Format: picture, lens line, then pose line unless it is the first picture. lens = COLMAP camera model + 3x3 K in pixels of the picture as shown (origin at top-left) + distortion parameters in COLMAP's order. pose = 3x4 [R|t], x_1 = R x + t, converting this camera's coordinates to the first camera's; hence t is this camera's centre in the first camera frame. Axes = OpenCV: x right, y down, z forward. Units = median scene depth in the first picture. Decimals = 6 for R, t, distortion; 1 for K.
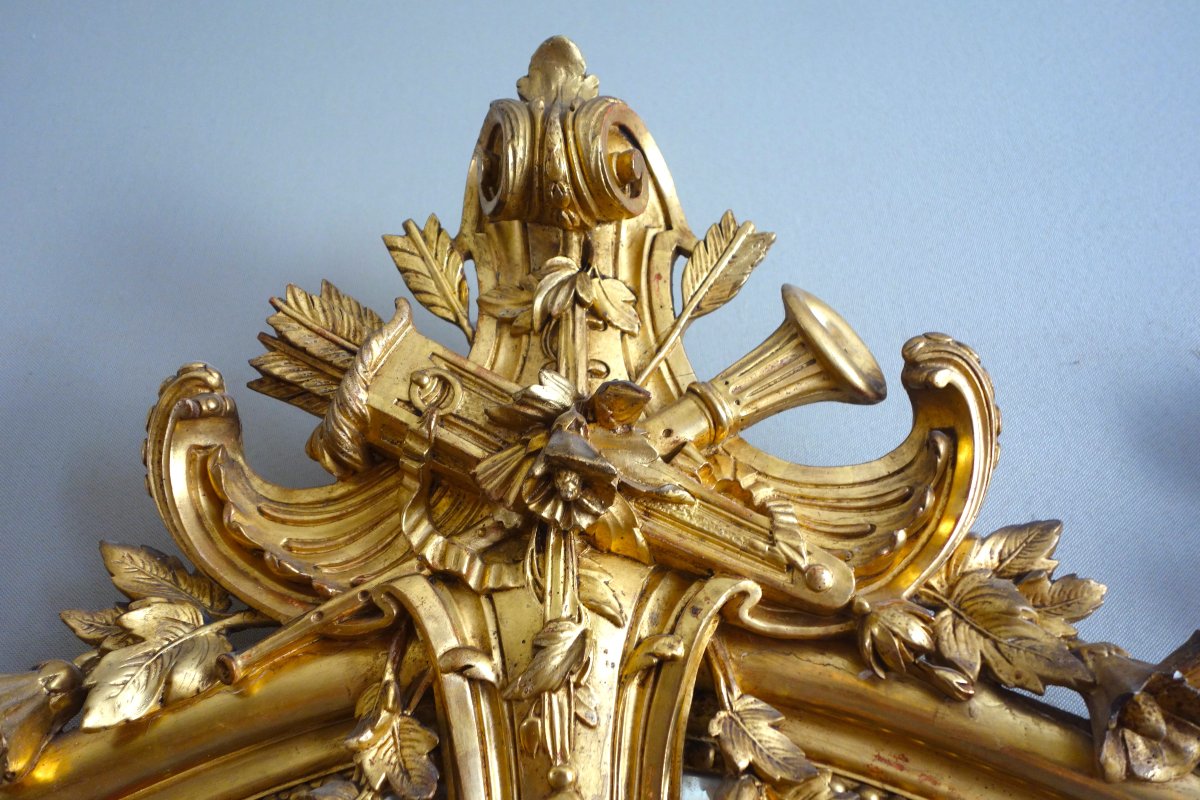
lens RADIAL K [[1122.4, 0, 599.7], [0, 1122.4, 393.8], [0, 0, 1]] dist [-0.002847, 0.000000]
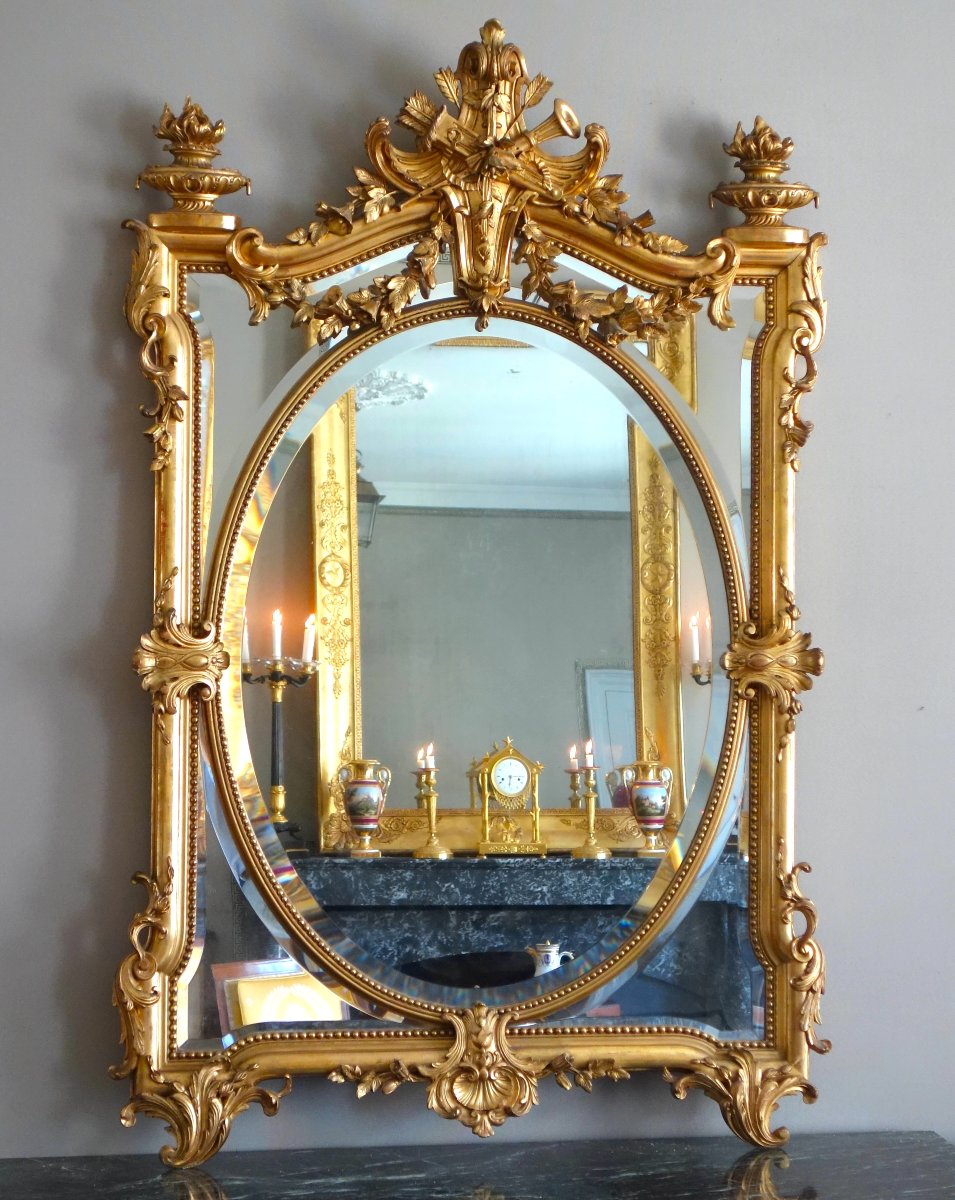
lens RADIAL K [[2632.7, 0, 484.9], [0, 2632.7, 588.9], [0, 0, 1]] dist [0.042818, 0.000000]
pose [[0.984719, 0.015461, 0.173462, -1.503993], [-0.106527, 0.841443, 0.529741, -3.281611], [-0.137768, -0.540125, 0.830232, -6.839675]]
